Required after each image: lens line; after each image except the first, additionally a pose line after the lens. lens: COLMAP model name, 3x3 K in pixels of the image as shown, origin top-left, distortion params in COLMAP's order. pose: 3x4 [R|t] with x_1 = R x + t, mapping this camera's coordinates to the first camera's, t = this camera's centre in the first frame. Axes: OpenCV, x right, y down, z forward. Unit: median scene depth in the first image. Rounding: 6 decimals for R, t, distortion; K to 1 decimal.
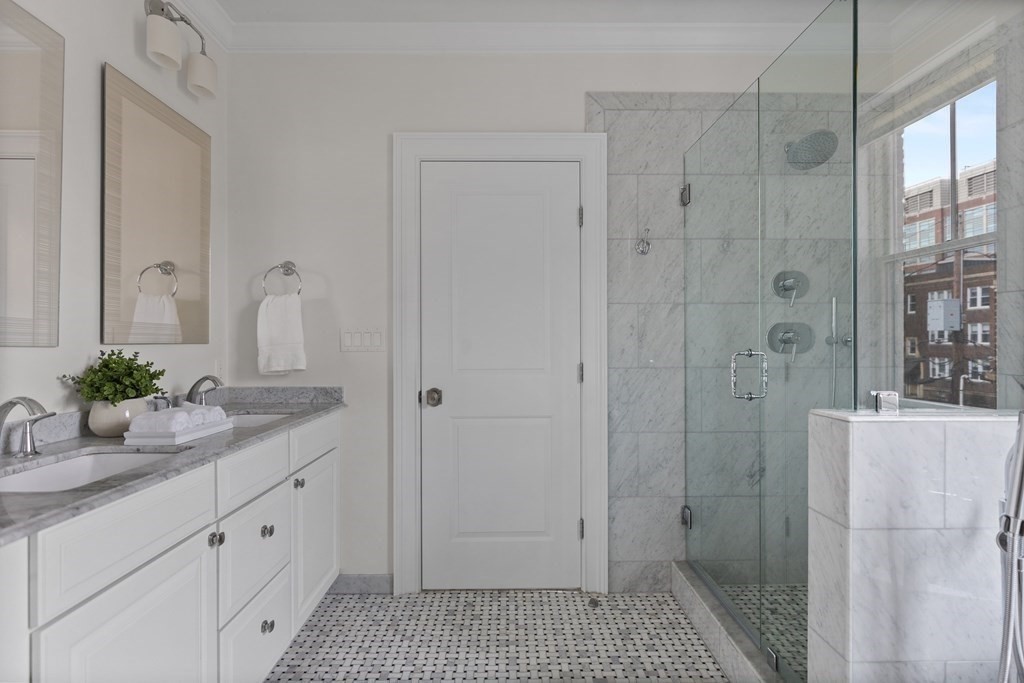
lens RADIAL K [[516.8, 0, 517.9], [0, 516.8, 340.3], [0, 0, 1]] dist [-0.003320, -0.000778]
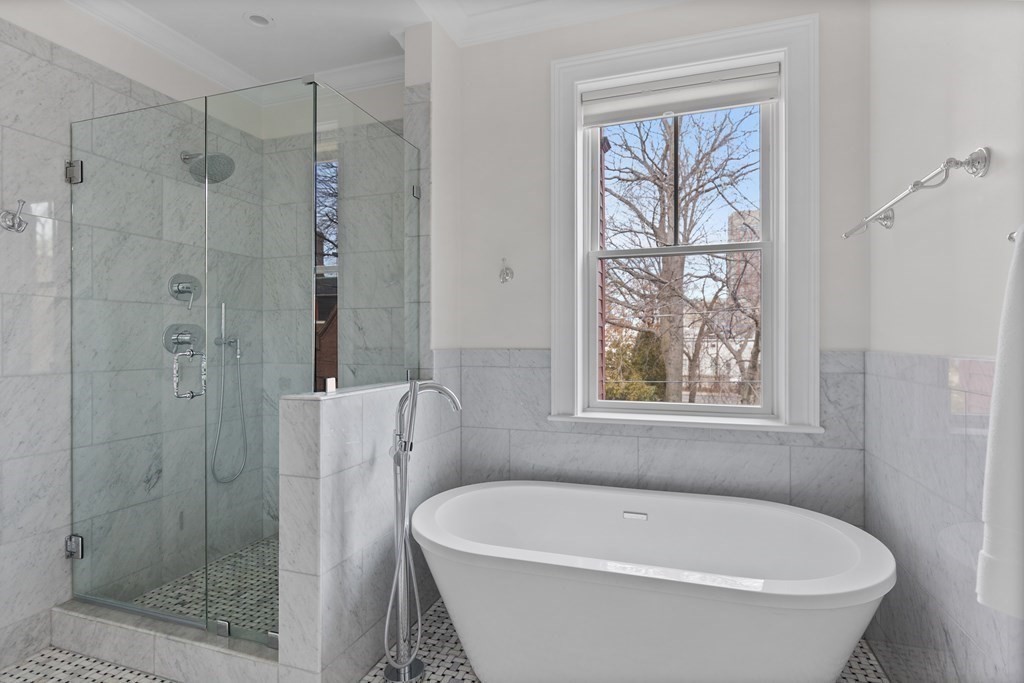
lens RADIAL K [[516.8, 0, 508.7], [0, 516.8, 339.8], [0, 0, 1]] dist [-0.003320, -0.000778]
pose [[0.341239, 0.002459, 0.939974, -0.230726], [0.000318, 0.999996, -0.002731, 0.000309], [-0.939977, 0.001230, 0.341236, 0.029197]]
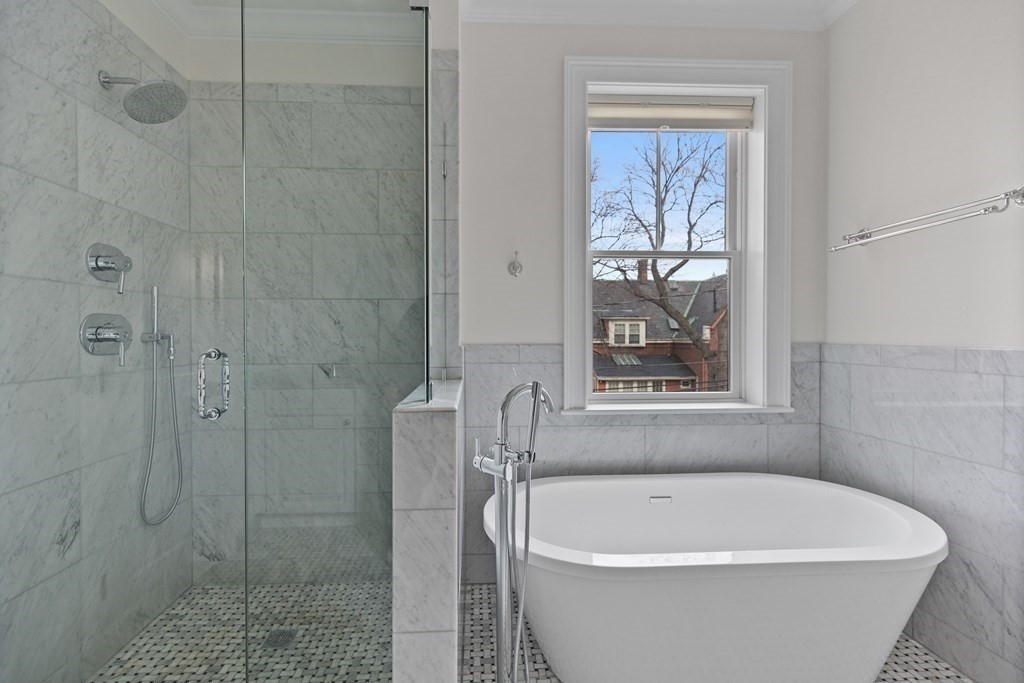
lens RADIAL K [[466.6, 0, 494.2], [0, 466.6, 340.1], [0, 0, 1]] dist [0.009526, -0.002958]
pose [[-0.026212, -0.007760, 0.999626, -0.169277], [0.002206, 0.999967, 0.007821, -0.000009], [-0.999654, 0.002410, -0.026194, 0.456848]]
